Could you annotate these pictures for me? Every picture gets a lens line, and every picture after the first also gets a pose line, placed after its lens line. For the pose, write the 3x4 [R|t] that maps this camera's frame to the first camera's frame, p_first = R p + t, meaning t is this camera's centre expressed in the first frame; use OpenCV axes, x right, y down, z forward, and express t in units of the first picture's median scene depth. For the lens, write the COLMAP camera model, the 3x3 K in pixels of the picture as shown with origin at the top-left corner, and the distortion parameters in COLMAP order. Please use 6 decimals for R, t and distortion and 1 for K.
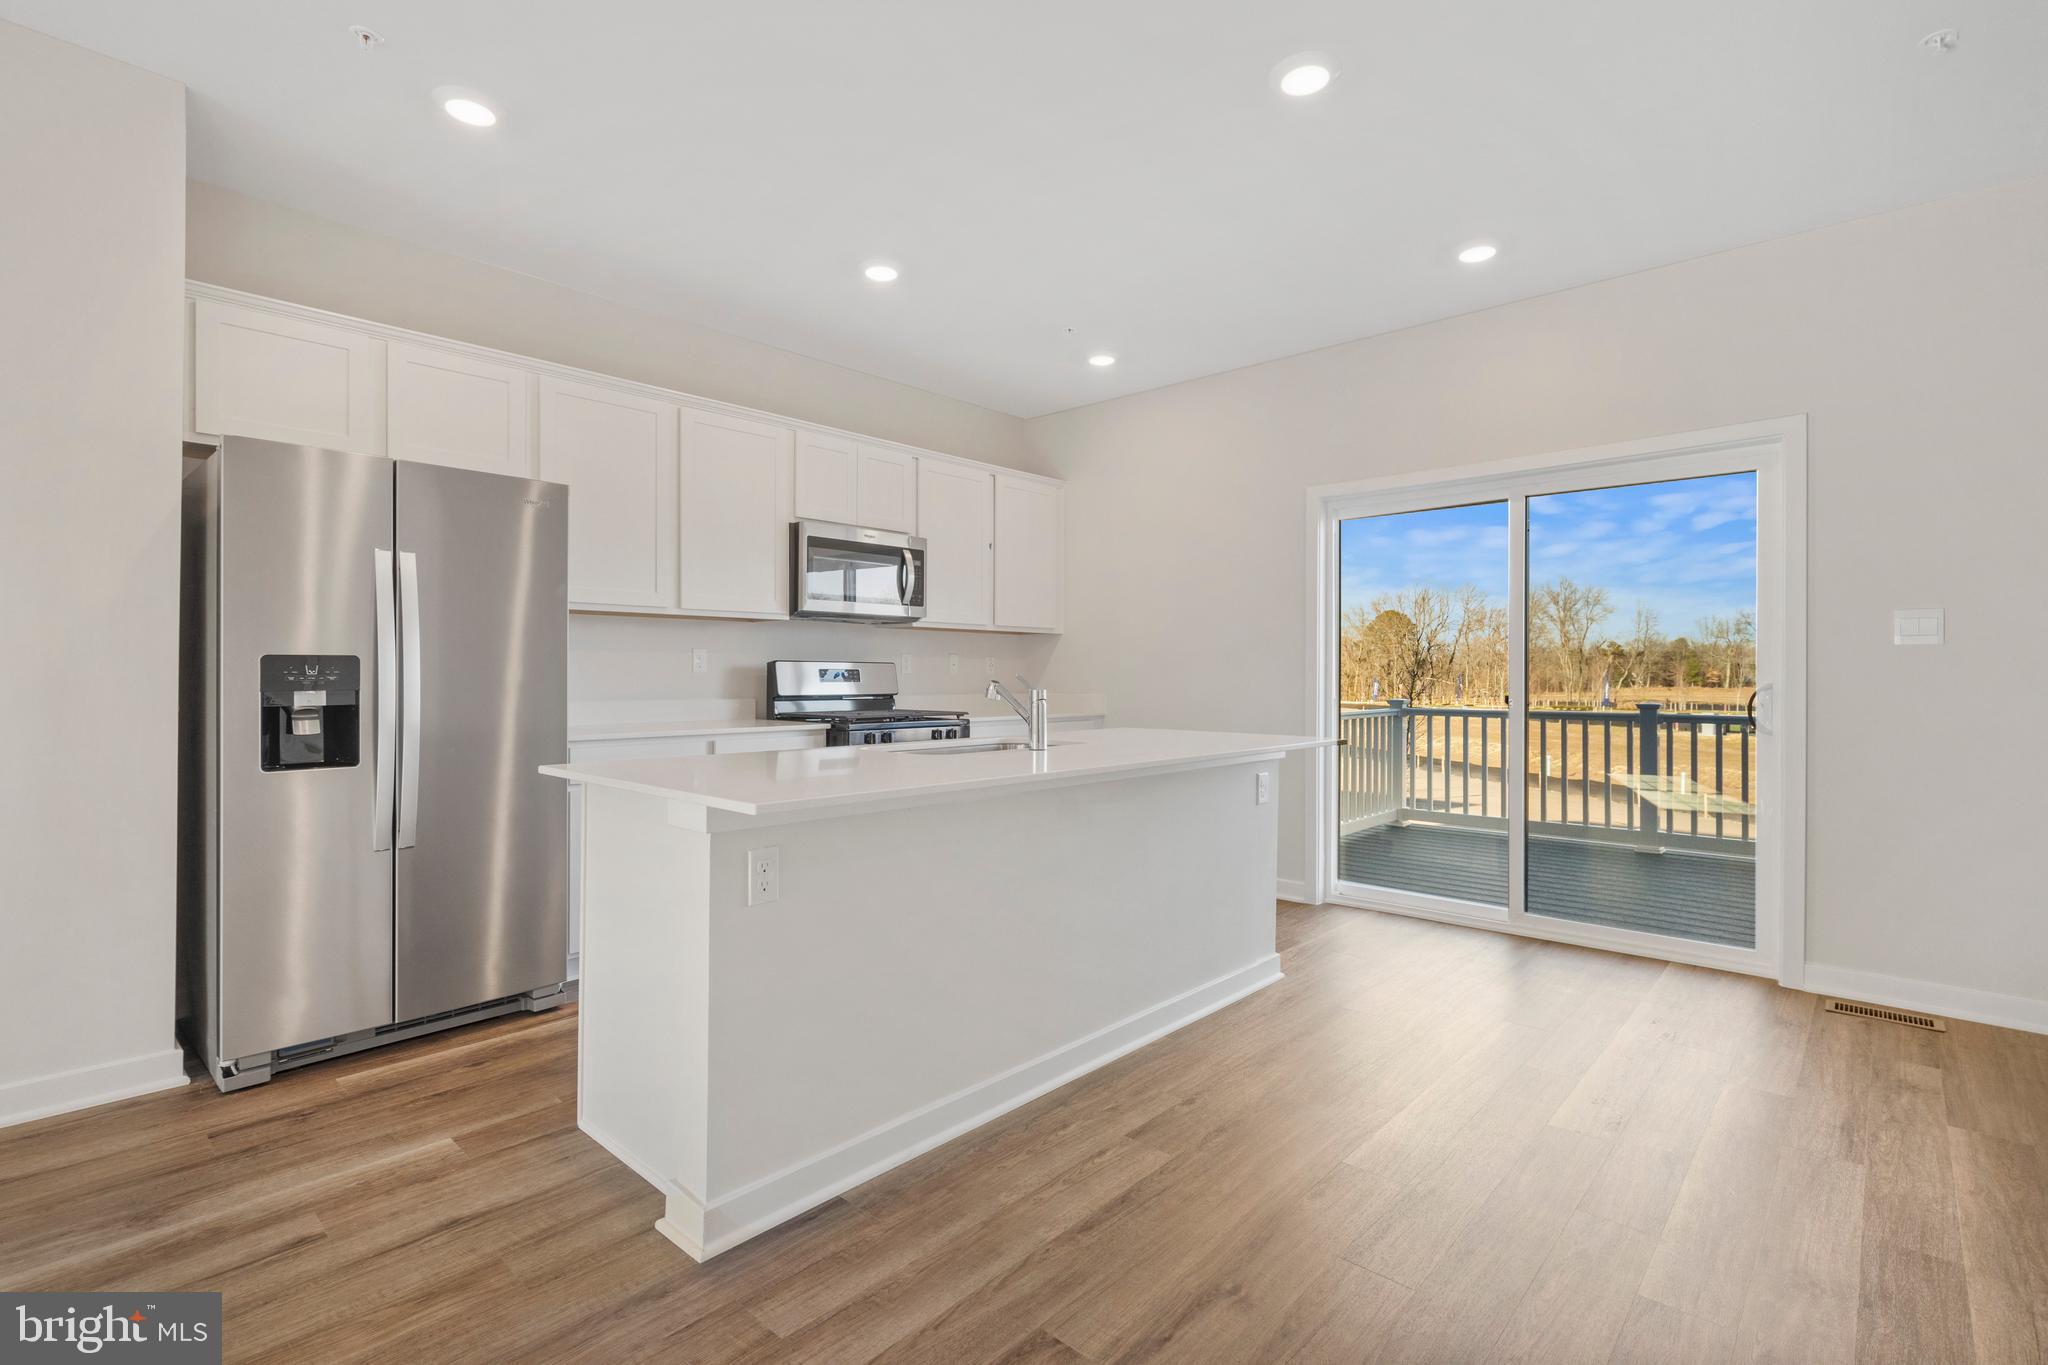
lens RADIAL K [[955.2, 0, 959.3], [0, 955.2, 669.6], [0, 0, 1]] dist [-0.011134, 0.000093]
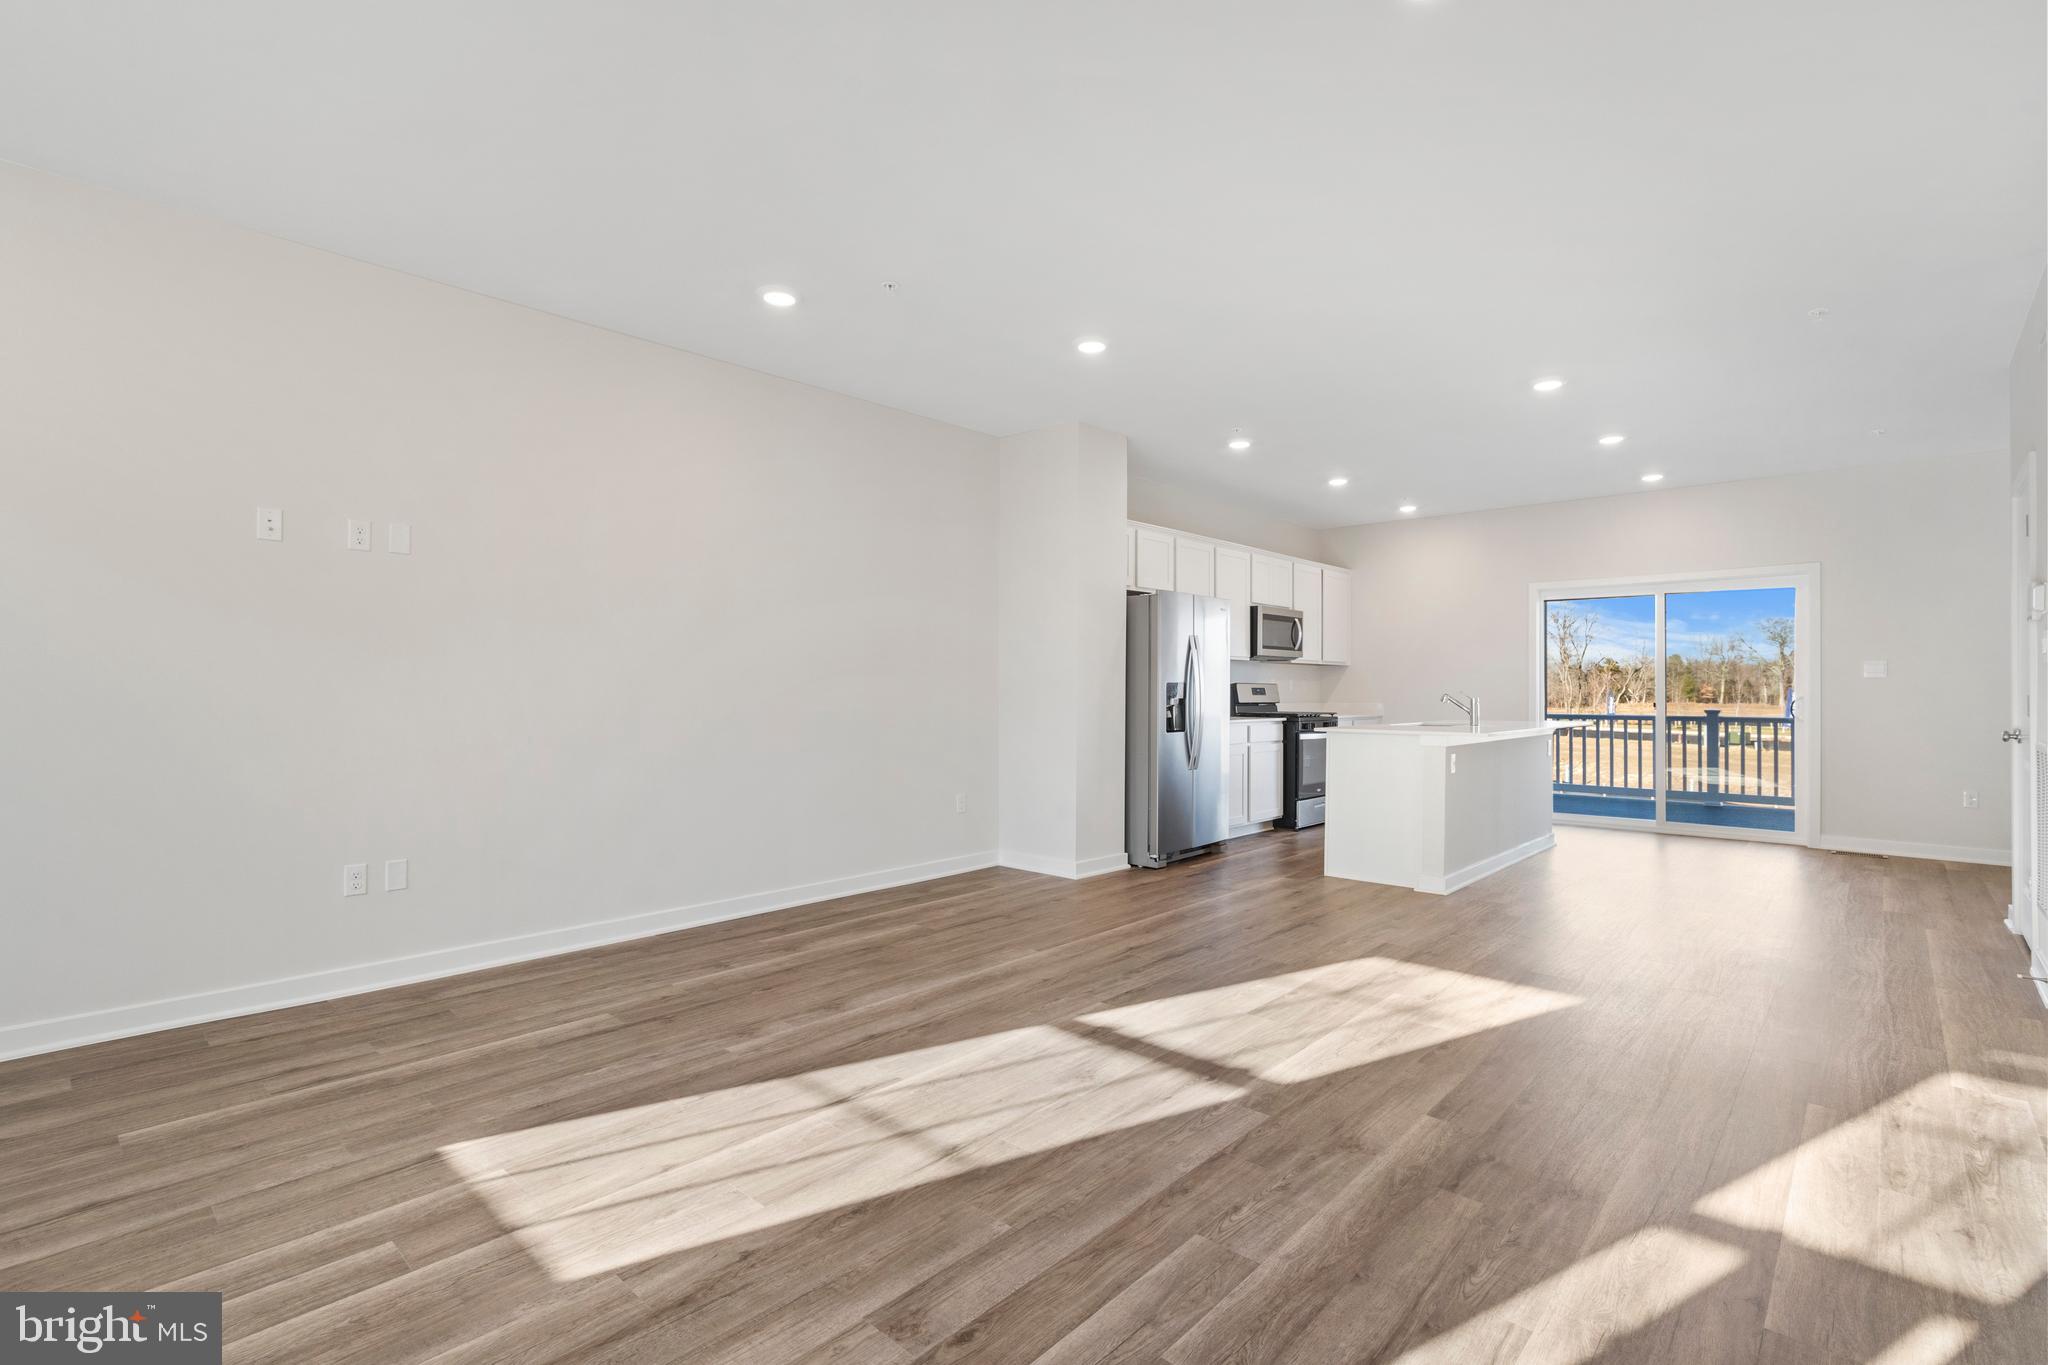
lens RADIAL K [[955.2, 0, 942.6], [0, 955.2, 681.5], [0, 0, 1]] dist [-0.011134, 0.000093]
pose [[0.999987, 0.000173, -0.005003, -0.528713], [-0.000192, 0.999992, -0.003955, -0.003648], [0.005003, 0.003955, 0.999980, -0.560560]]
